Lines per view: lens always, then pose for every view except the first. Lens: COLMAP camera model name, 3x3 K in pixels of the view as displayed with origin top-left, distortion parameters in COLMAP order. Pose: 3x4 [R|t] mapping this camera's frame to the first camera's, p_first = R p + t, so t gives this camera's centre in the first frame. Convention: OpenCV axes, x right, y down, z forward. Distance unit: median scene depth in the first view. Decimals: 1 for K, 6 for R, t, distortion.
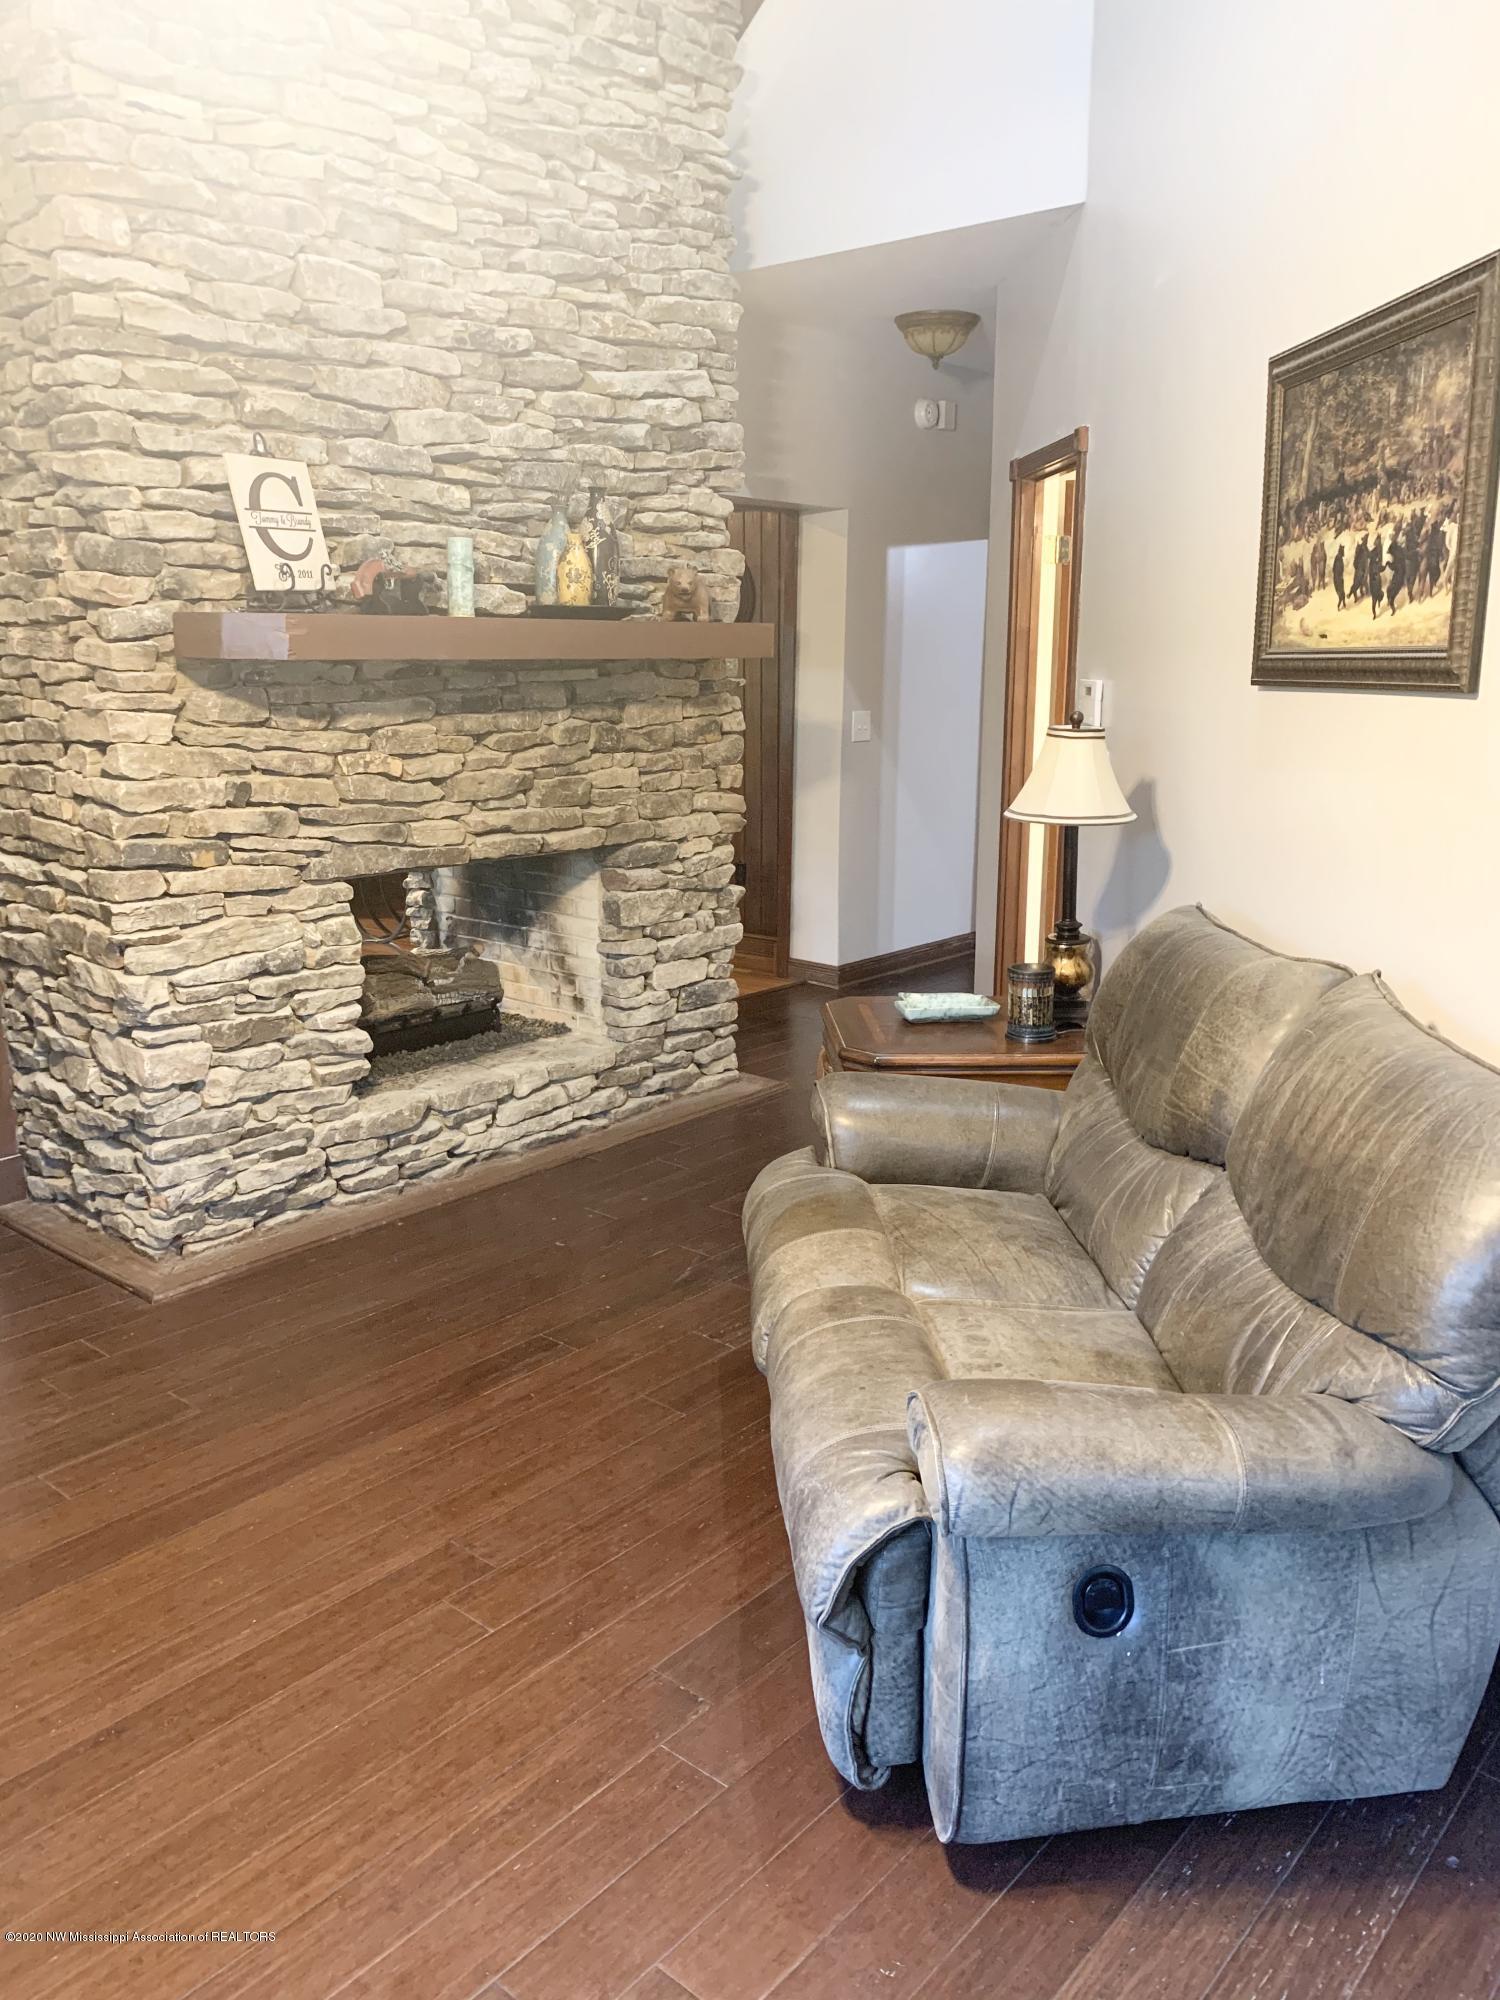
lens RADIAL K [[1535.8, 0, 751.2], [0, 1535.8, 996.7], [0, 0, 1]] dist [0.043562, -0.053887]
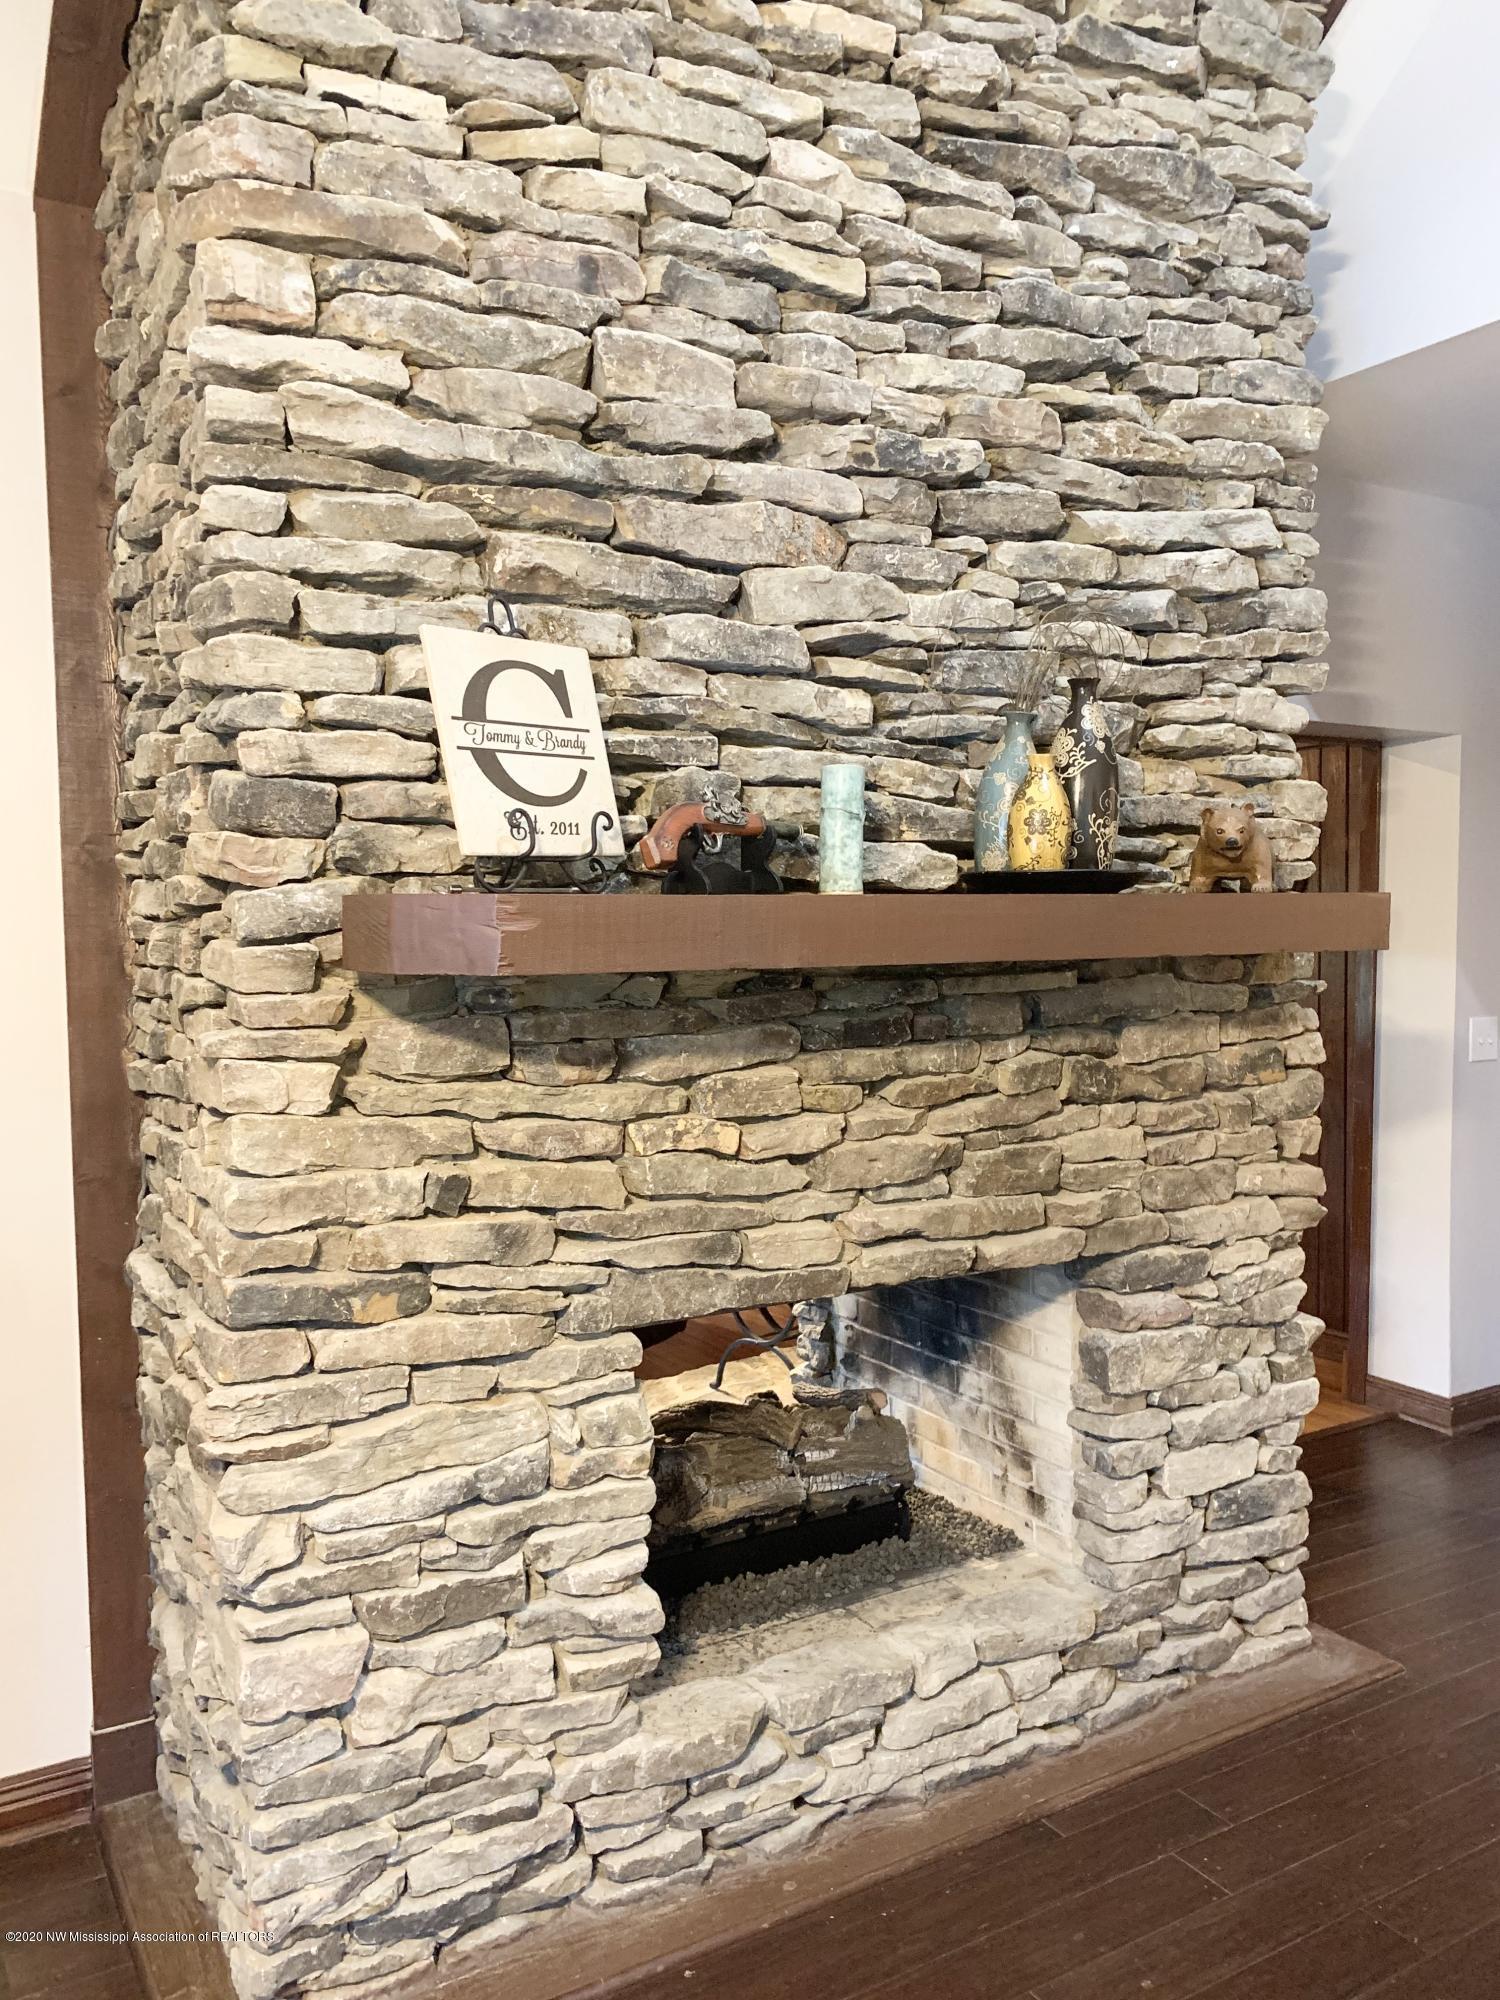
lens RADIAL K [[1535.8, 0, 744.2], [0, 1535.8, 991.5], [0, 0, 1]] dist [0.043562, -0.053887]
pose [[0.949519, 0.004158, -0.313682, -0.038785], [-0.059395, 0.984210, -0.166742, -0.109181], [0.308036, 0.176956, 0.934773, 0.444207]]
